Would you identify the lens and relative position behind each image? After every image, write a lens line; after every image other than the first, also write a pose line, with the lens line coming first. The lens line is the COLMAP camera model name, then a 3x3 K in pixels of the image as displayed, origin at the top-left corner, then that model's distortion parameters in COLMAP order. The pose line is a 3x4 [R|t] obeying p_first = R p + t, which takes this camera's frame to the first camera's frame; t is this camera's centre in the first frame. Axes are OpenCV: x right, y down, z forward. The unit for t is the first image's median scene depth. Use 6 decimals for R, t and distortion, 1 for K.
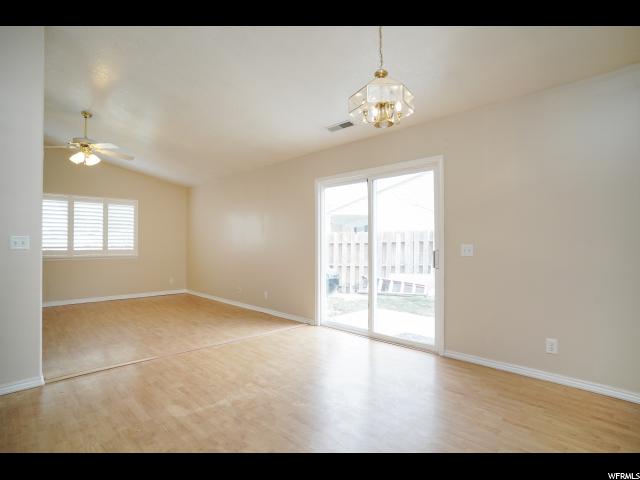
lens RADIAL K [[337.2, 0, 317.9], [0, 337.2, 238.6], [0, 0, 1]] dist [-0.071414, 0.039063]
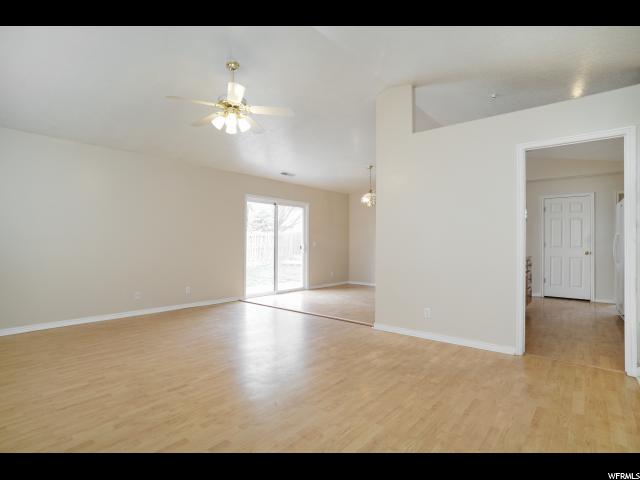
lens RADIAL K [[337.2, 0, 317.9], [0, 337.2, 238.6], [0, 0, 1]] dist [-0.071414, 0.039063]
pose [[-0.093583, 0.013934, 0.995514, -1.411033], [-0.018733, 0.999700, -0.015754, 0.022625], [-0.995435, -0.020123, -0.093294, 0.833117]]
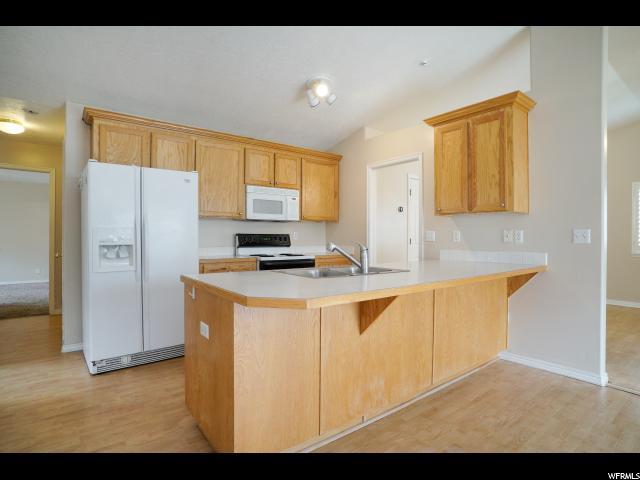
lens RADIAL K [[337.2, 0, 317.9], [0, 337.2, 238.6], [0, 0, 1]] dist [-0.071414, 0.039063]
pose [[-0.108930, 0.004316, -0.994040, 0.108111], [0.010710, 0.999938, 0.003168, 0.005687], [0.993992, -0.010301, -0.108969, 0.164431]]
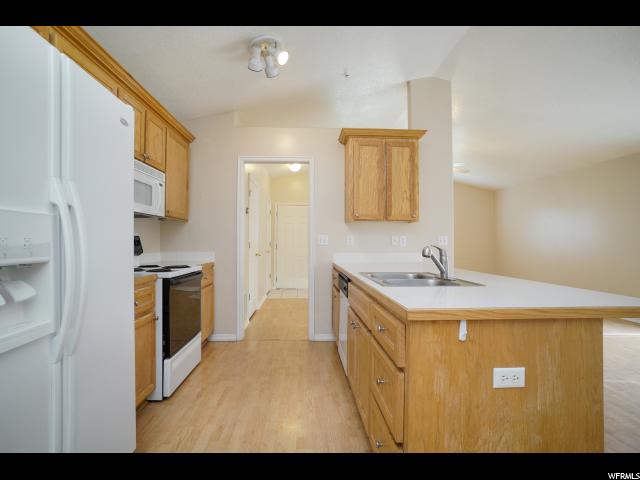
lens RADIAL K [[337.2, 0, 317.9], [0, 337.2, 238.6], [0, 0, 1]] dist [-0.071414, 0.039063]
pose [[0.730523, 0.003782, -0.682877, -0.157039], [-0.000421, 0.999987, 0.005088, -0.002133], [0.682887, -0.003430, 0.730516, -0.267751]]
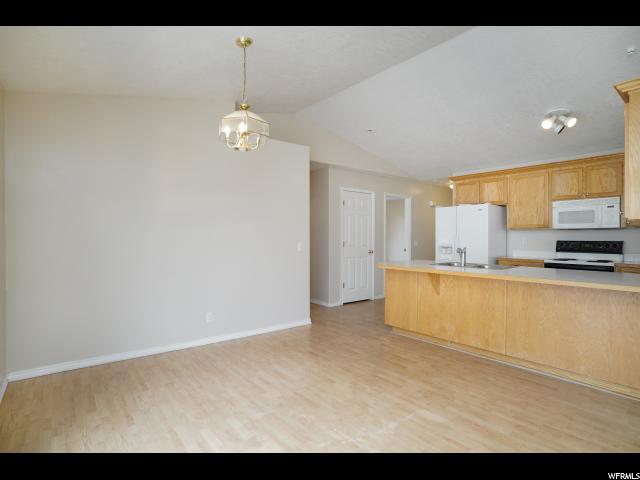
lens RADIAL K [[337.2, 0, 317.9], [0, 337.2, 238.6], [0, 0, 1]] dist [-0.071414, 0.039063]
pose [[-0.995629, -0.002074, 0.093378, -0.086088], [-0.002665, 0.999977, -0.006199, -0.004564], [-0.093363, -0.006421, -0.995611, 0.987440]]
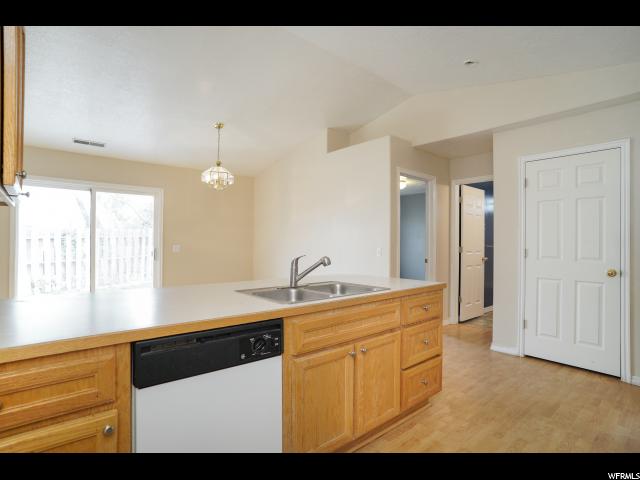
lens RADIAL K [[337.2, 0, 317.9], [0, 337.2, 238.6], [0, 0, 1]] dist [-0.071414, 0.039063]
pose [[0.072167, 0.013141, 0.997306, -0.827954], [-0.019350, 0.999743, -0.011773, -0.006578], [-0.997205, -0.018448, 0.072403, 0.113268]]
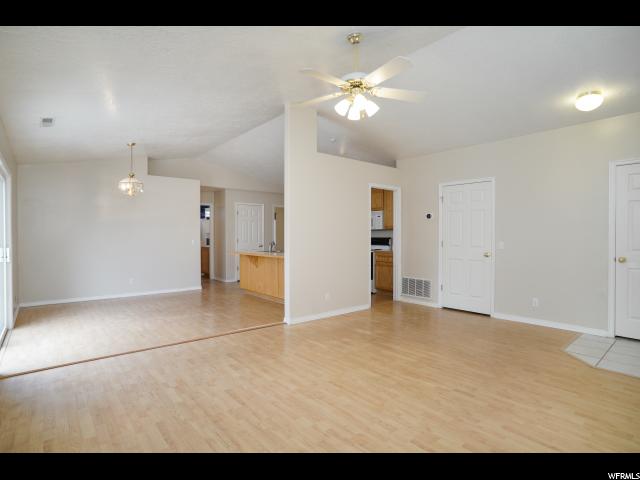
lens RADIAL K [[337.2, 0, 317.9], [0, 337.2, 238.6], [0, 0, 1]] dist [-0.071414, 0.039063]
pose [[-0.997349, 0.003087, 0.072702, -0.654447], [0.002878, 0.999991, -0.002972, 0.004485], [-0.072710, -0.002754, -0.997349, 1.566353]]
